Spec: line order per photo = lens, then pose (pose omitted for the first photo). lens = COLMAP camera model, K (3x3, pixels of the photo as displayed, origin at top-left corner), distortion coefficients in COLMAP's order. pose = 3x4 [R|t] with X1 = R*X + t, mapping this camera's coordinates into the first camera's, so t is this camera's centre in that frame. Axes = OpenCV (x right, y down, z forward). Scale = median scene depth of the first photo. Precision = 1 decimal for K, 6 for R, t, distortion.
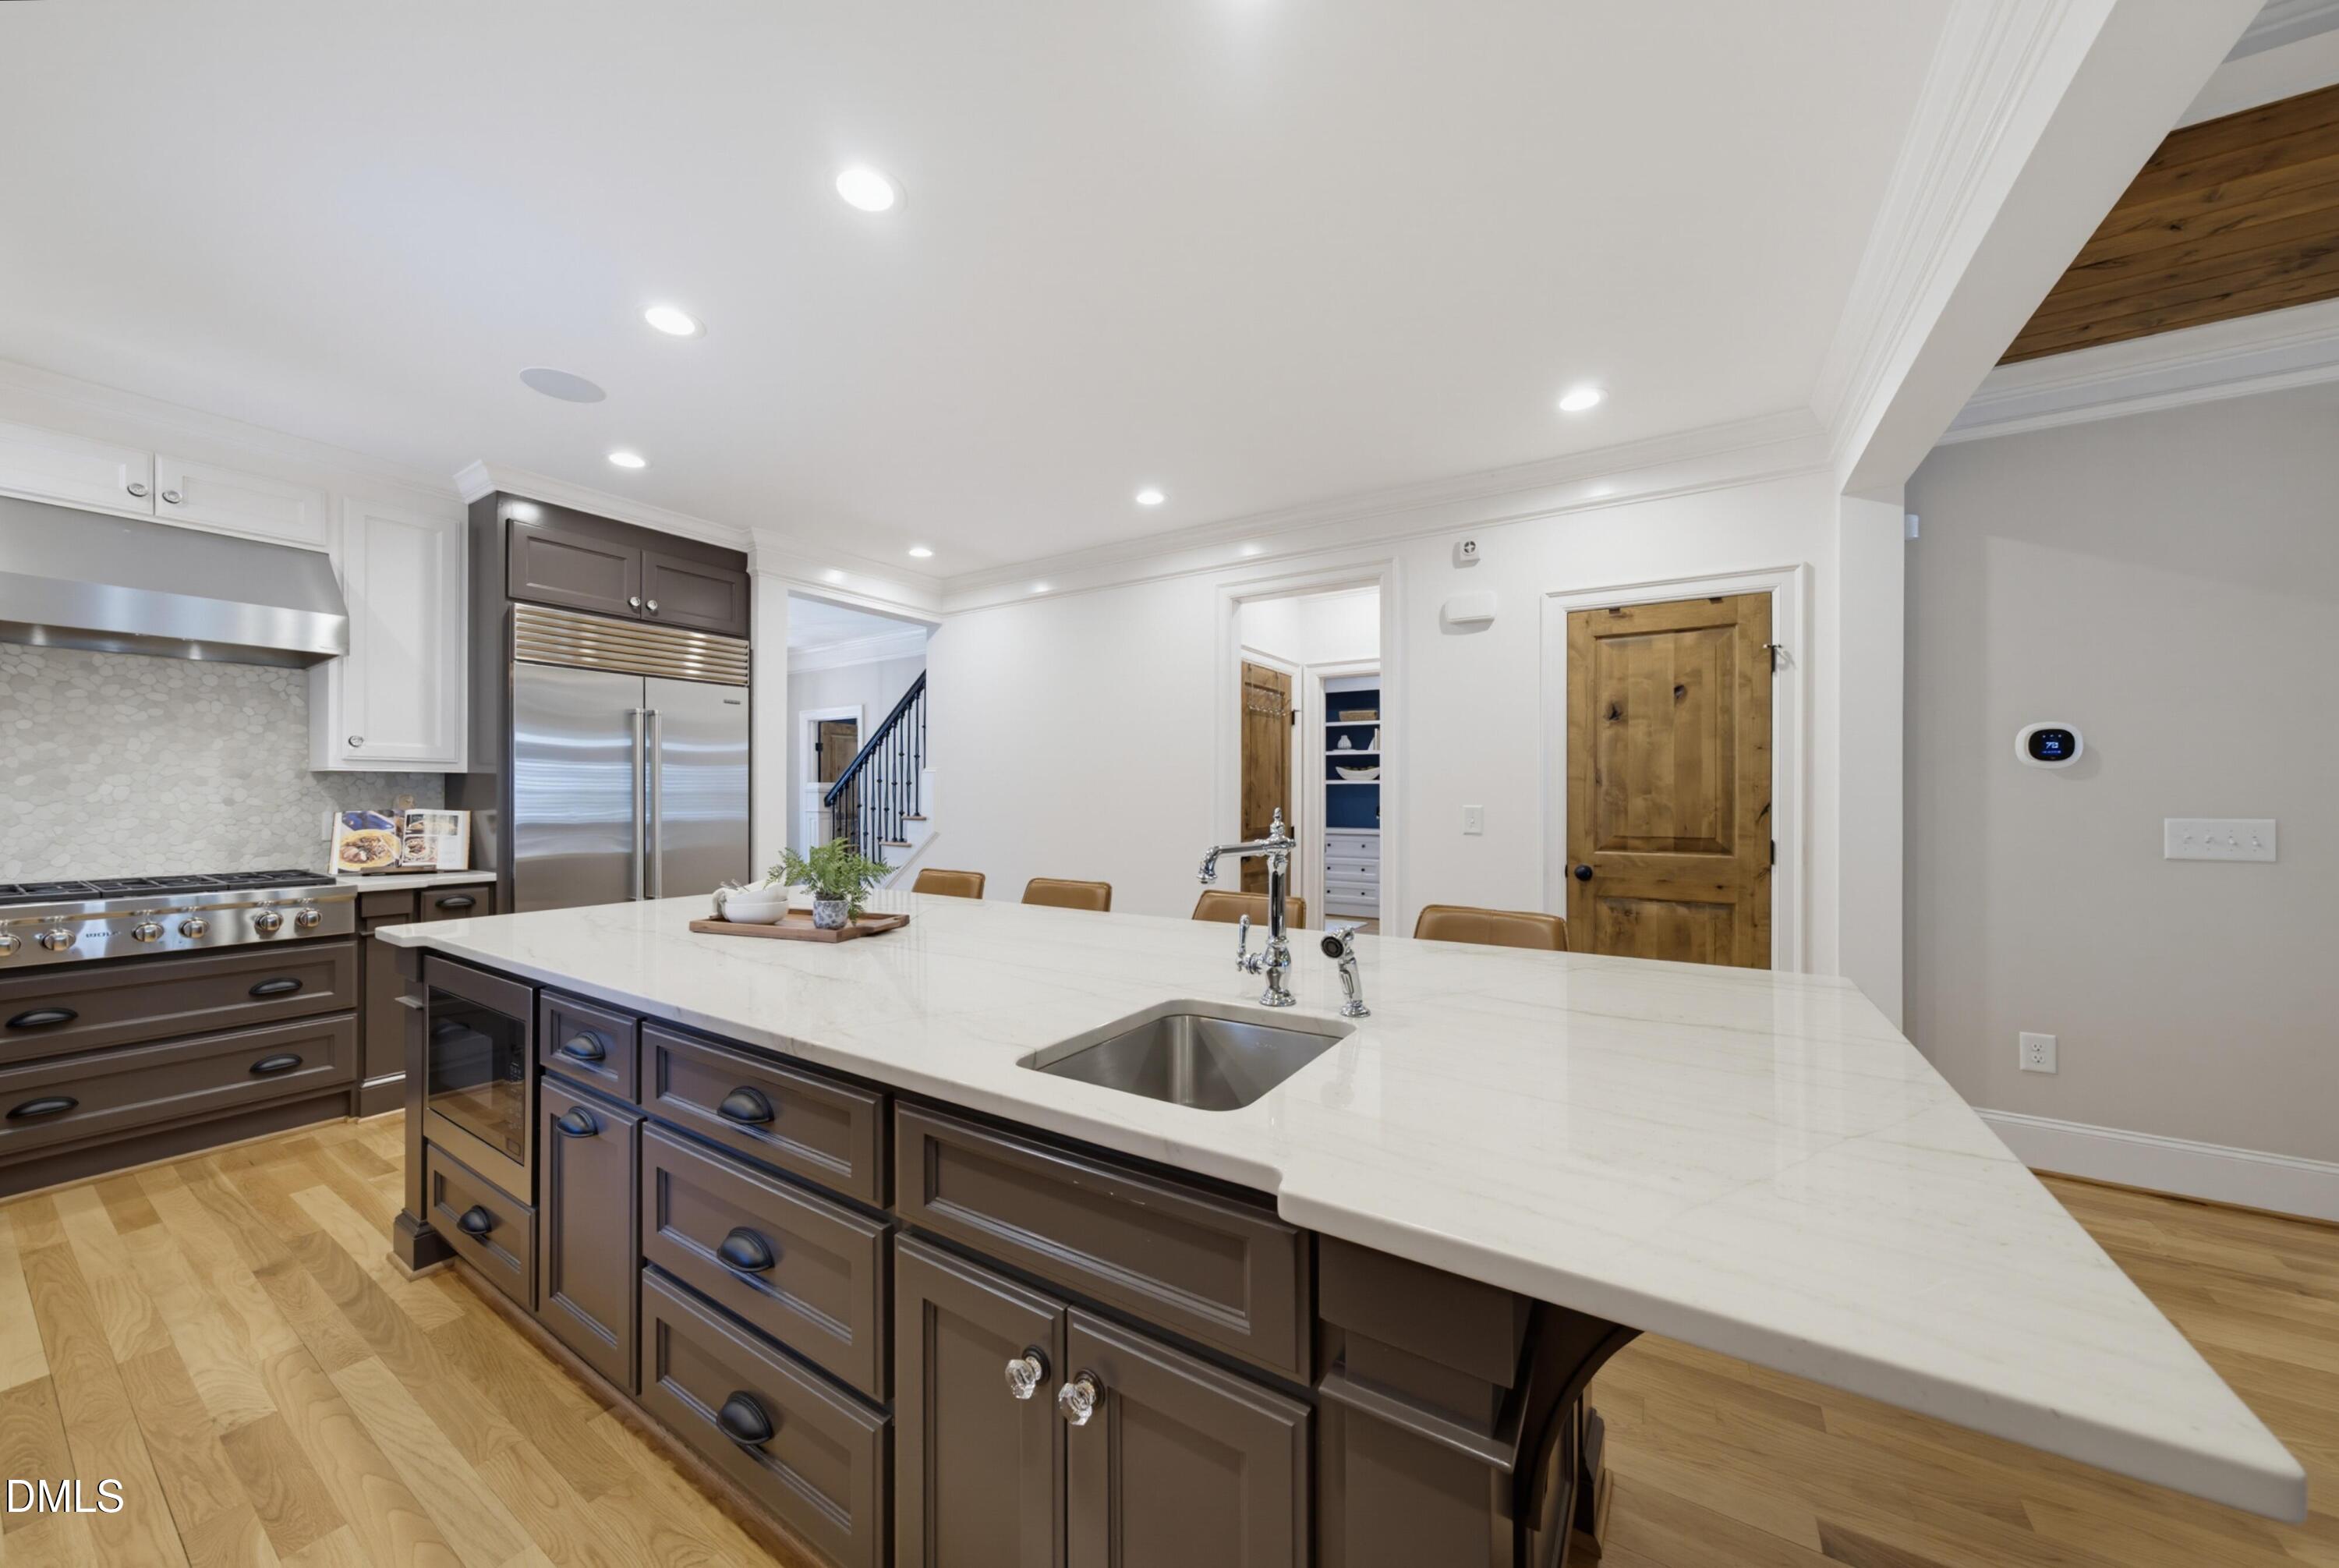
lens RADIAL K [[808.7, 0, 1175.3], [0, 808.7, 793.9], [0, 0, 1]] dist [-0.009847, 0.001644]
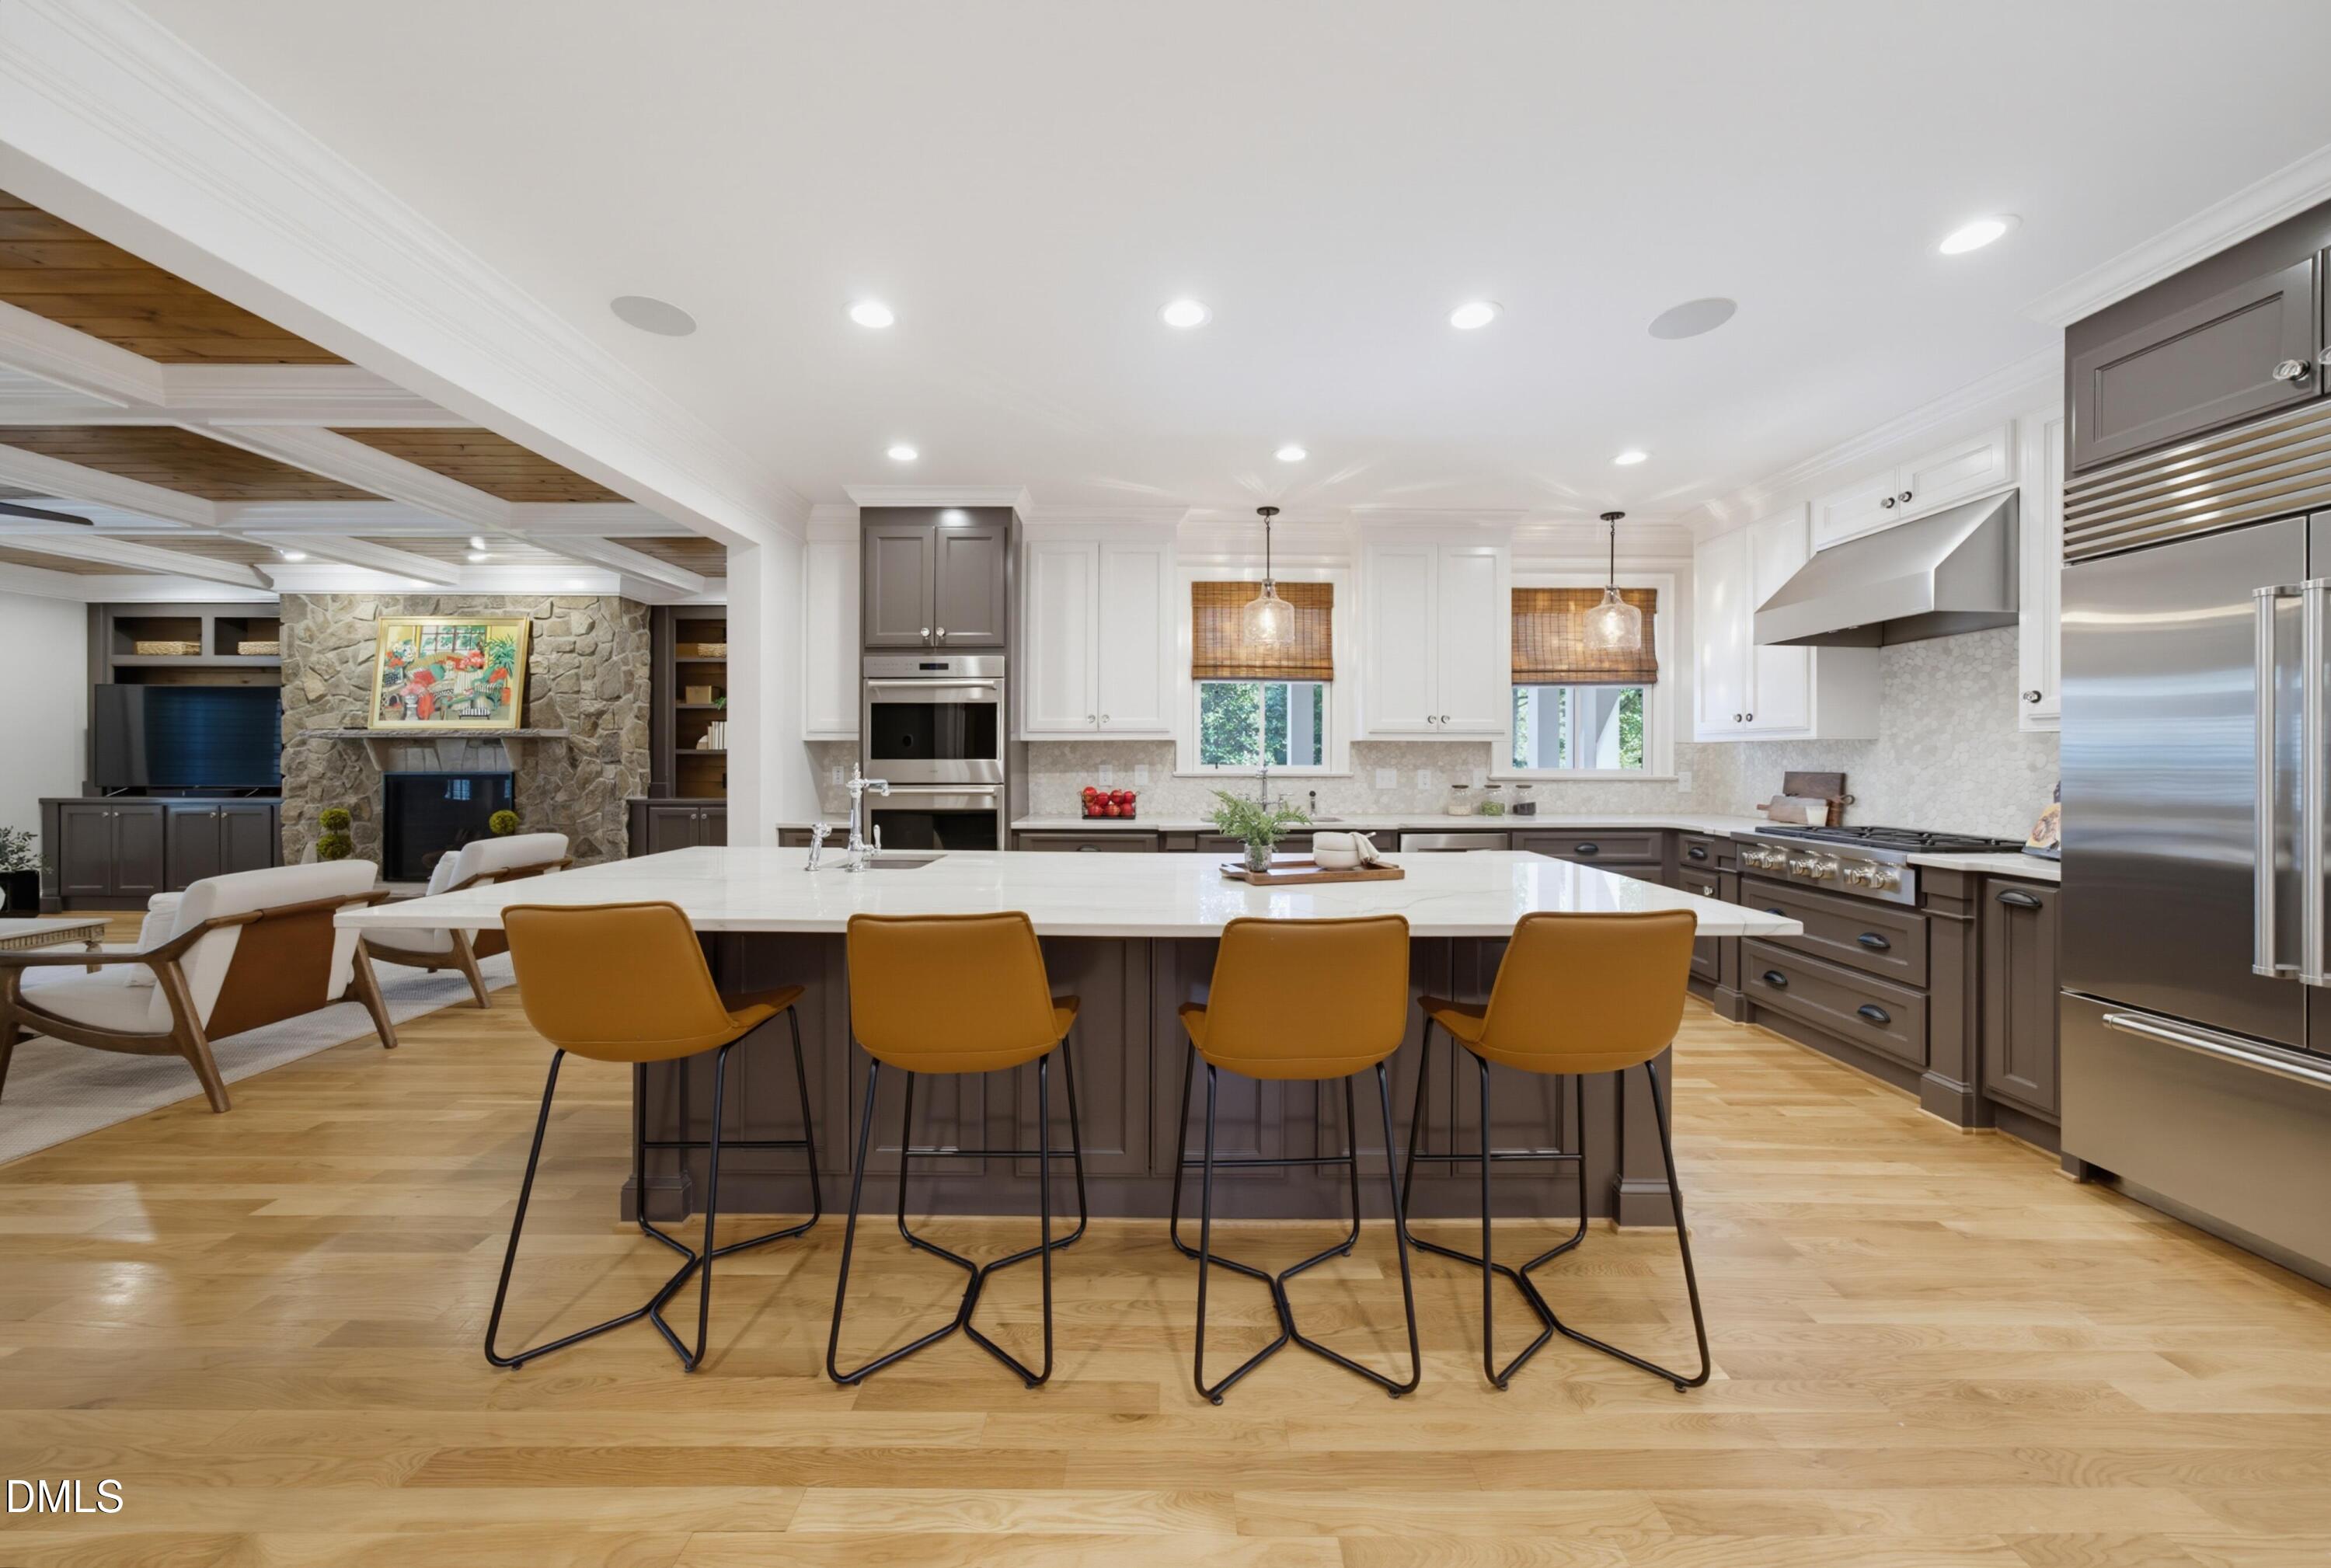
lens RADIAL K [[805.9, 0, 1159.5], [0, 805.9, 761.7], [0, 0, 1]] dist [-0.009847, 0.001644]
pose [[-0.845582, -0.001776, -0.533842, 0.207486], [-0.004121, 0.999986, 0.003200, 0.003775], [0.533829, 0.004906, -0.845578, 1.210880]]
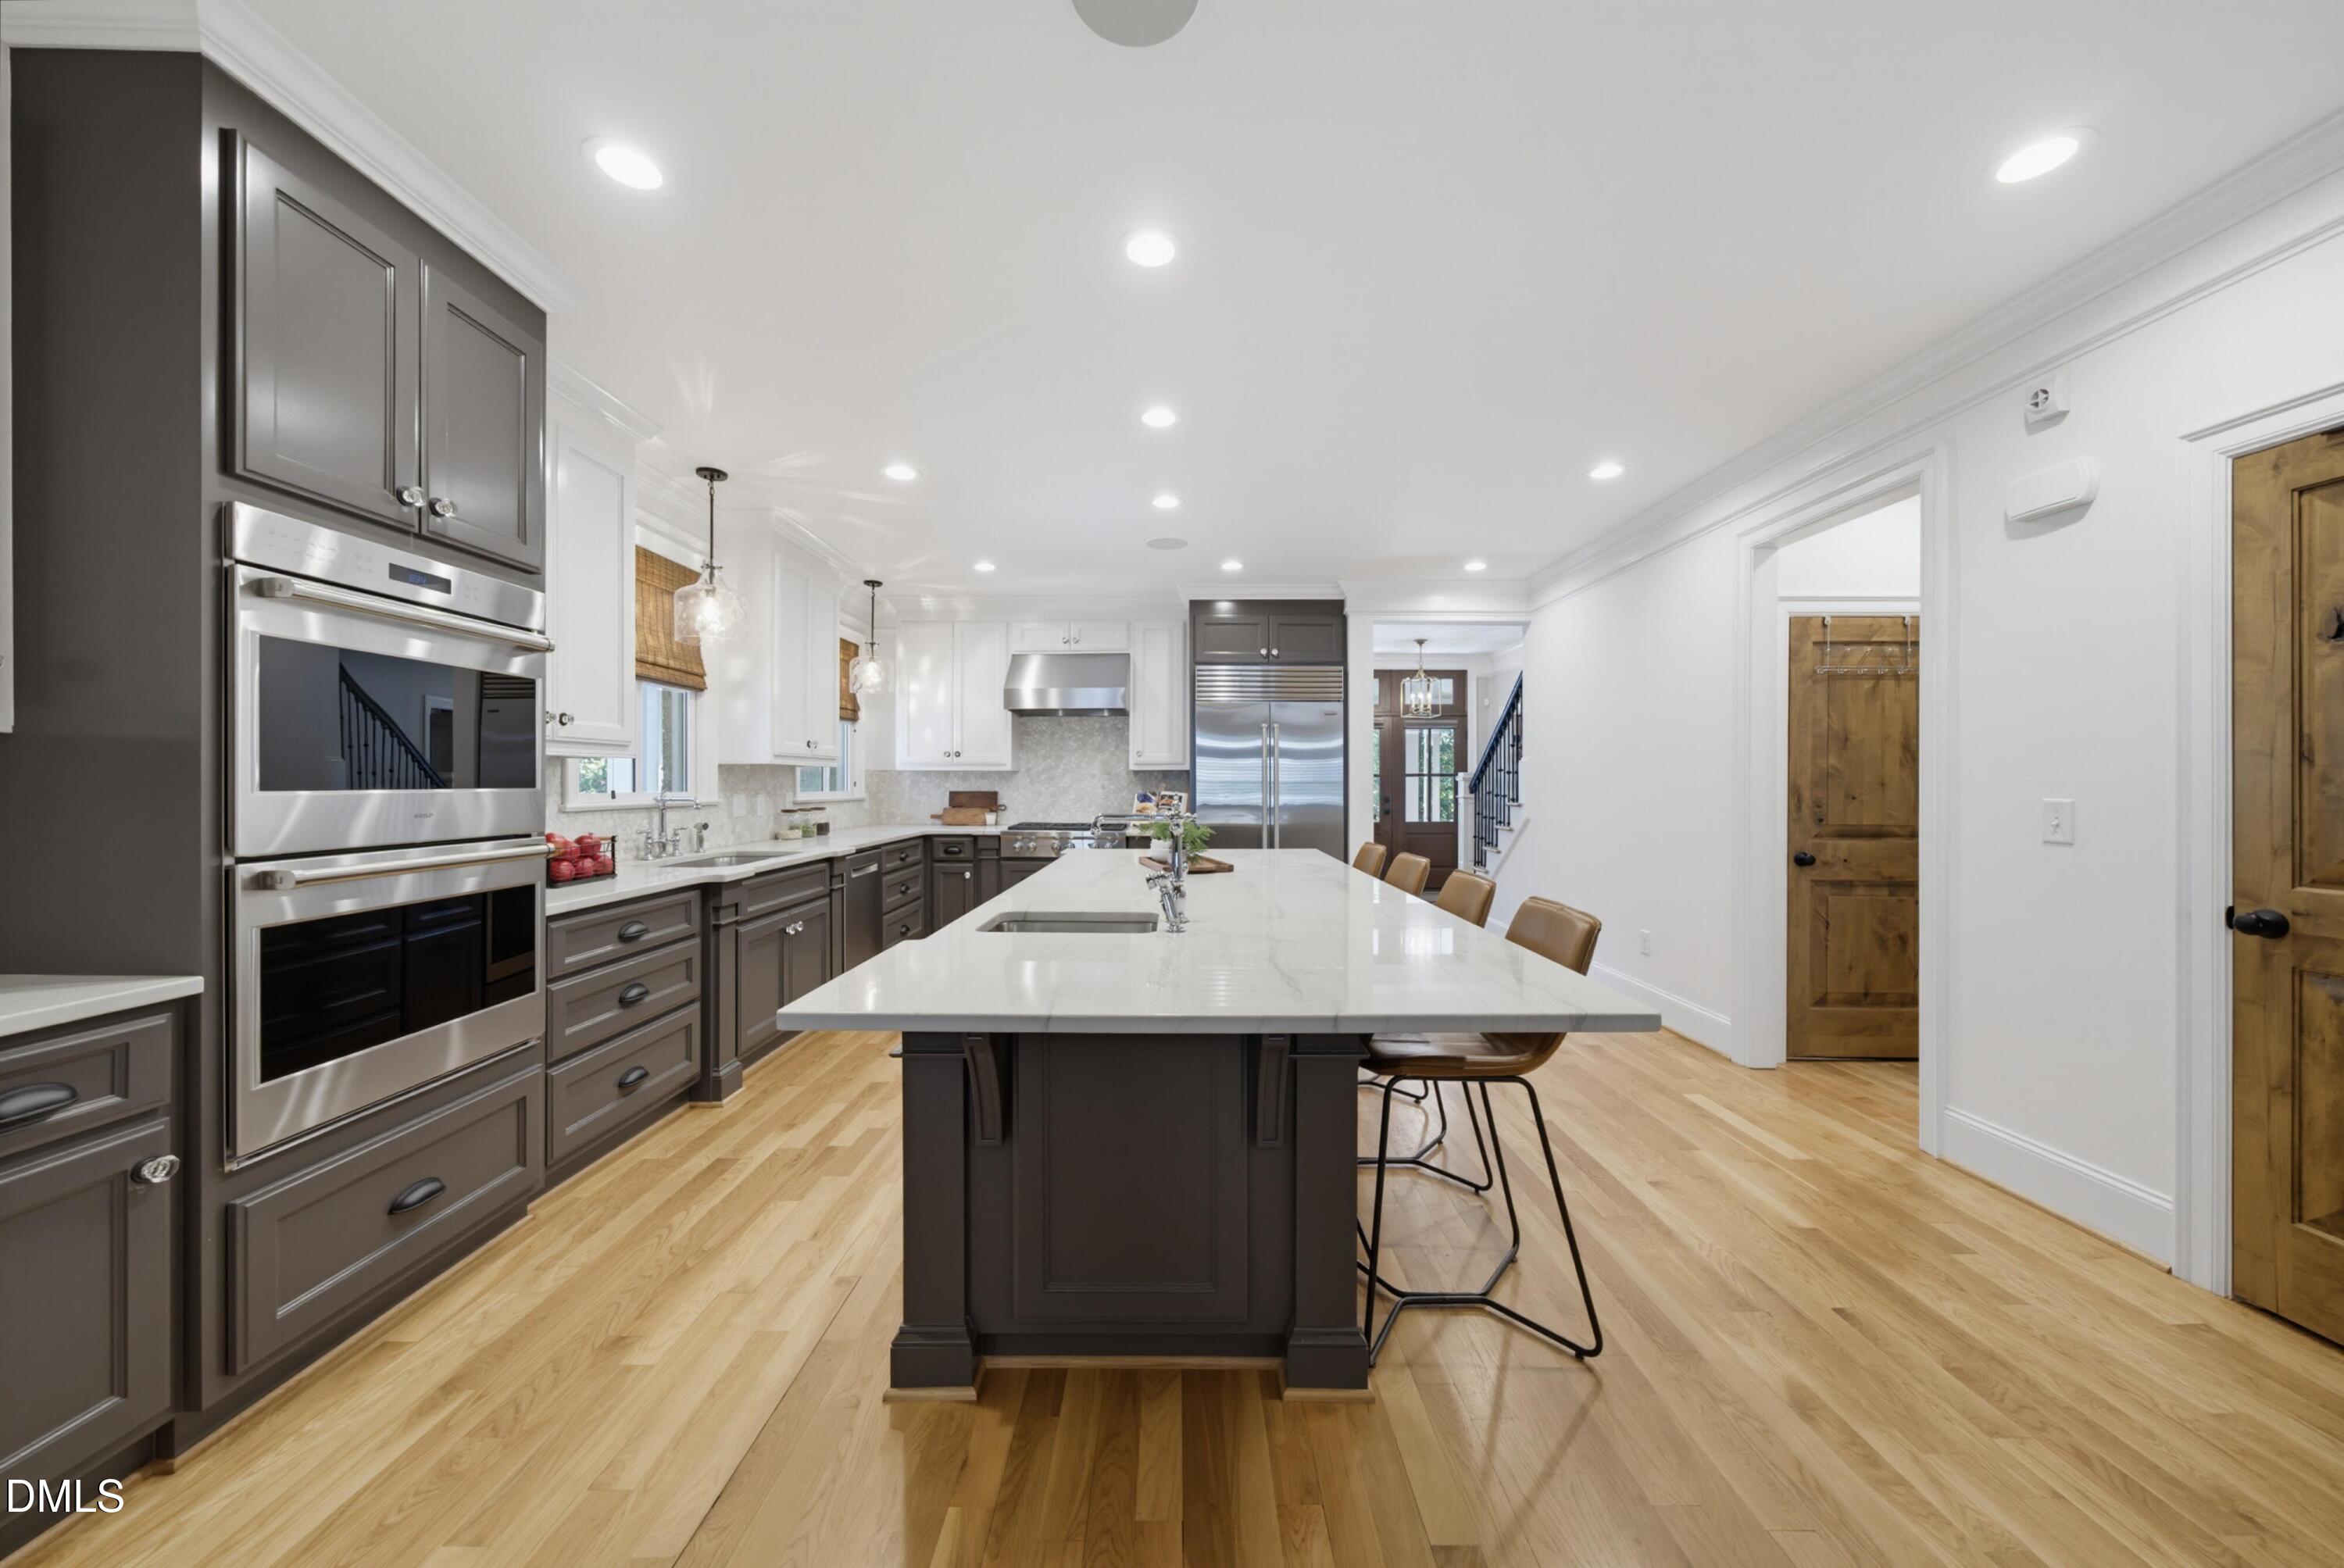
lens RADIAL K [[810.4, 0, 1184.4], [0, 810.4, 780.9], [0, 0, 1]] dist [-0.009847, 0.001644]
pose [[0.542206, -0.003220, -0.840239, 0.580523], [0.000103, 0.999993, -0.003766, 0.002324], [0.840245, 0.001955, 0.542203, 0.084511]]
